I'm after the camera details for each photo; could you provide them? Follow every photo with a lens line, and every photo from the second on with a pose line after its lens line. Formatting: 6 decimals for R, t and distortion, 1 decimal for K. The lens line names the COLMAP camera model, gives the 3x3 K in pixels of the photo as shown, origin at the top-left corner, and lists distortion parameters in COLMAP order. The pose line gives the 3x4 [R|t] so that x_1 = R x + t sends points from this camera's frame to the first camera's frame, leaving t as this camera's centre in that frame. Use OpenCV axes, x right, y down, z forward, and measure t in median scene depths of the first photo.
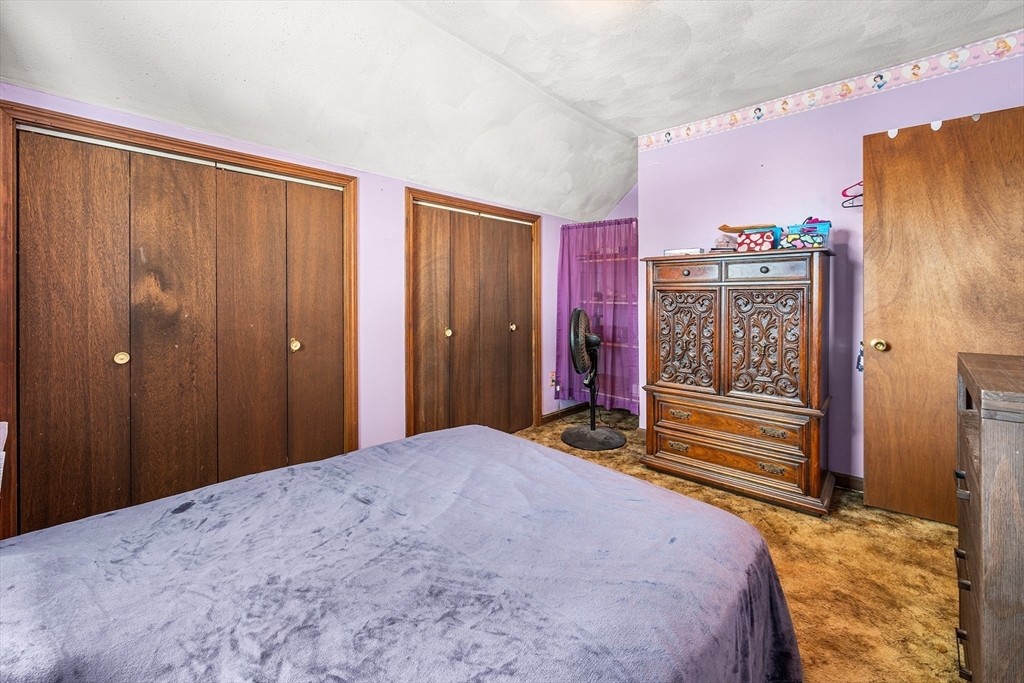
lens RADIAL K [[429.3, 0, 510.1], [0, 429.3, 297.3], [0, 0, 1]] dist [-0.000202, -0.000043]
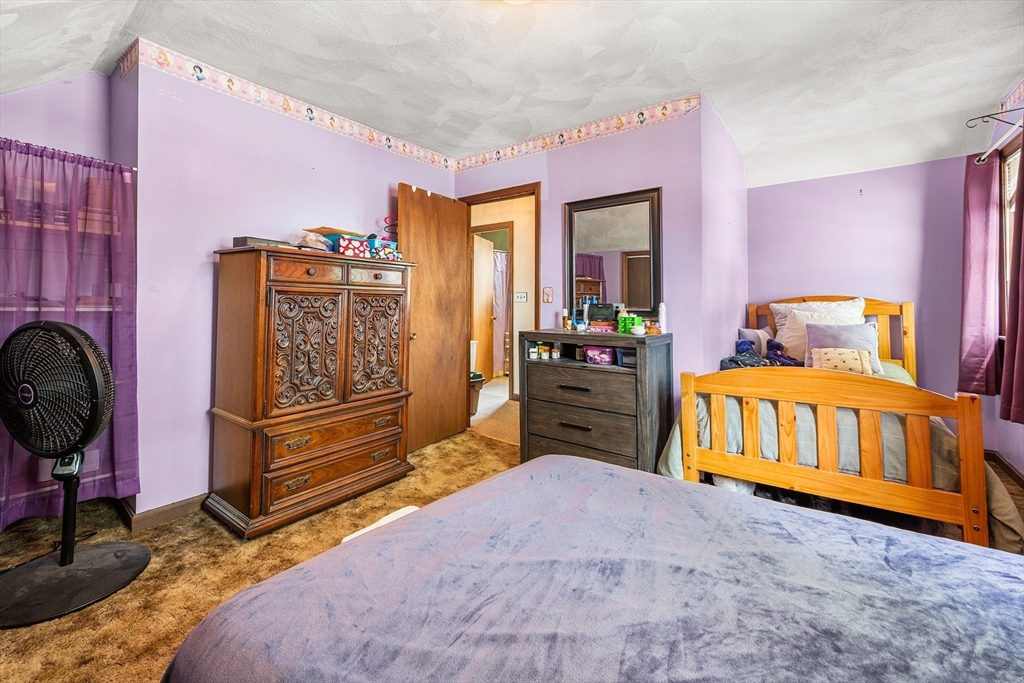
lens RADIAL K [[429.3, 0, 510.1], [0, 429.3, 297.3], [0, 0, 1]] dist [-0.000202, -0.000043]
pose [[-0.124711, 0.015594, 0.992071, -0.505602], [-0.006409, 0.999843, -0.016521, 0.005078], [-0.992172, -0.008418, -0.124591, 0.749315]]
